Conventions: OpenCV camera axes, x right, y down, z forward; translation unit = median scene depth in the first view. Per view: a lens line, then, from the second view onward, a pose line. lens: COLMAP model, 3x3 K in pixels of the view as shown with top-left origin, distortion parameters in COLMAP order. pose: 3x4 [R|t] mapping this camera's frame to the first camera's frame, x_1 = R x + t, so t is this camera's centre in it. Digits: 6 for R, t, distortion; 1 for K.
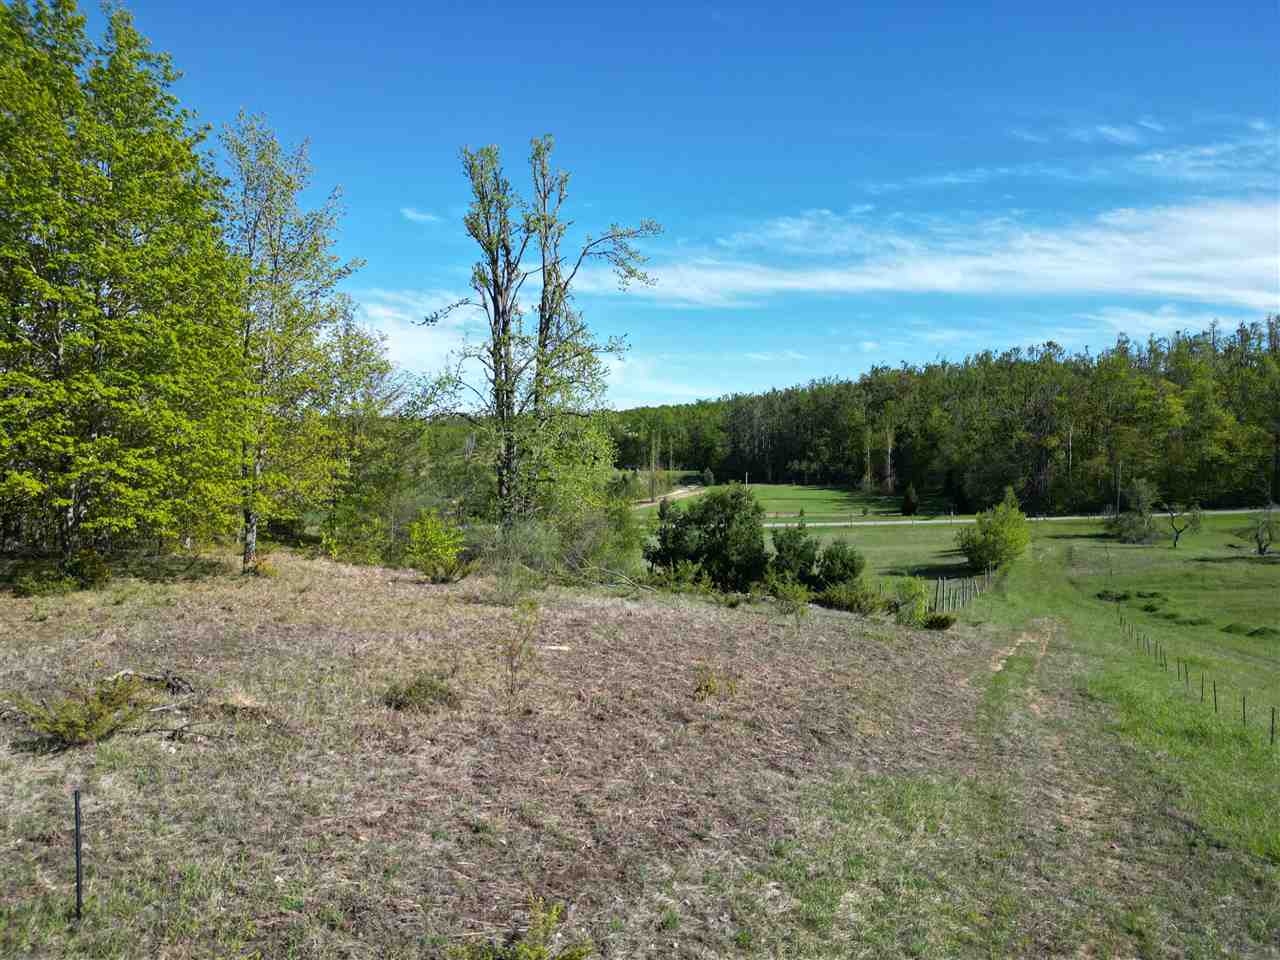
lens RADIAL K [[892.0, 0, 648.6], [0, 892.0, 477.5], [0, 0, 1]] dist [0.062476, -0.047772]
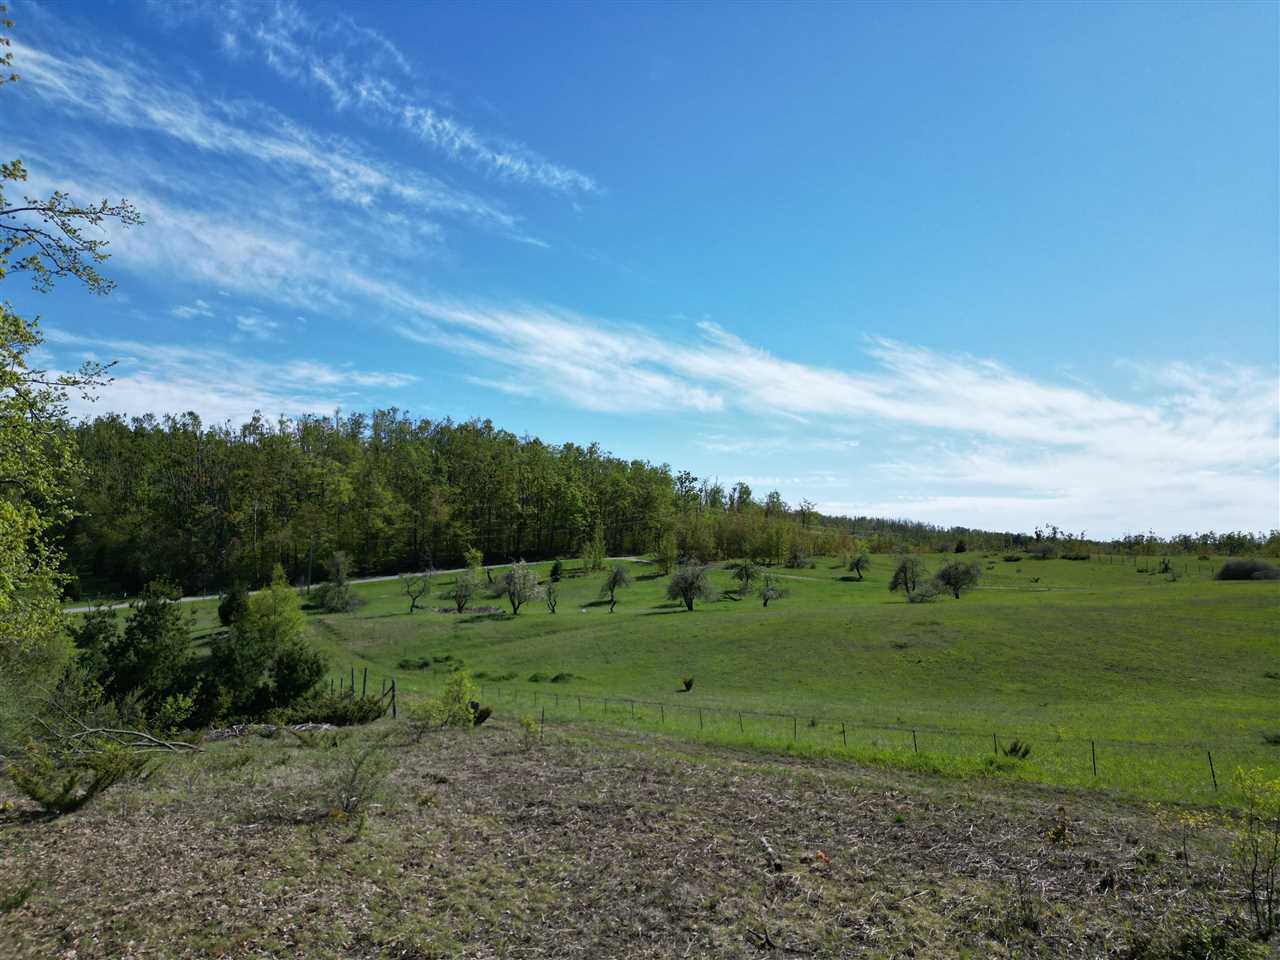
lens RADIAL K [[892.0, 0, 637.9], [0, 892.0, 482.7], [0, 0, 1]] dist [0.062476, -0.047772]
pose [[0.559550, 0.037707, 0.827938, -0.201520], [0.029163, 0.997450, -0.065137, -0.000052], [-0.828283, 0.060593, 0.557023, 0.236075]]
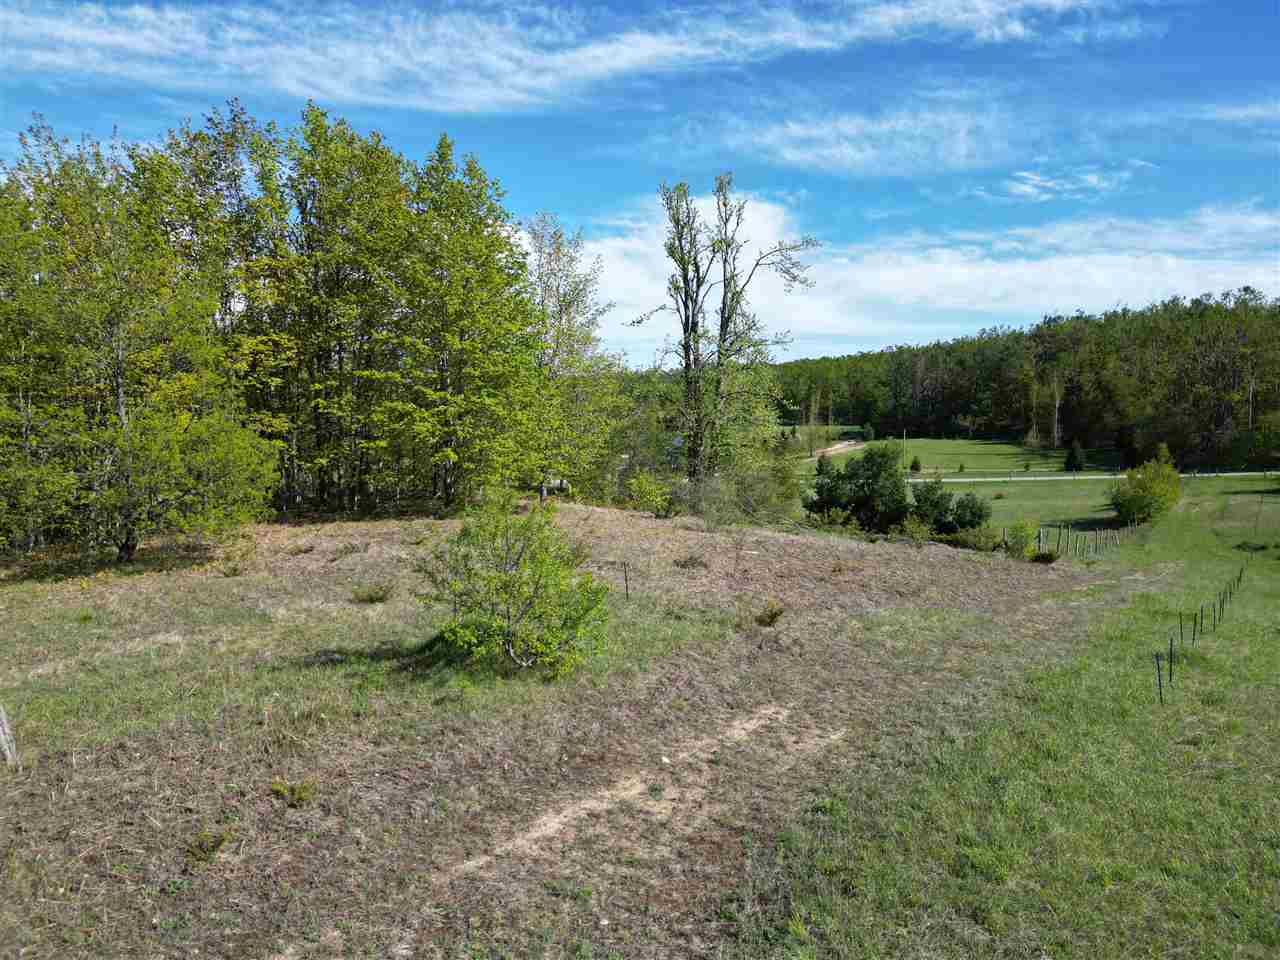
lens RADIAL K [[892.0, 0, 636.4], [0, 892.0, 487.6], [0, 0, 1]] dist [0.062476, -0.047772]
pose [[0.982186, 0.005123, -0.187840, 0.000365], [0.006612, 0.998067, 0.061796, -0.008878], [0.187793, -0.061938, 0.980254, -0.163888]]
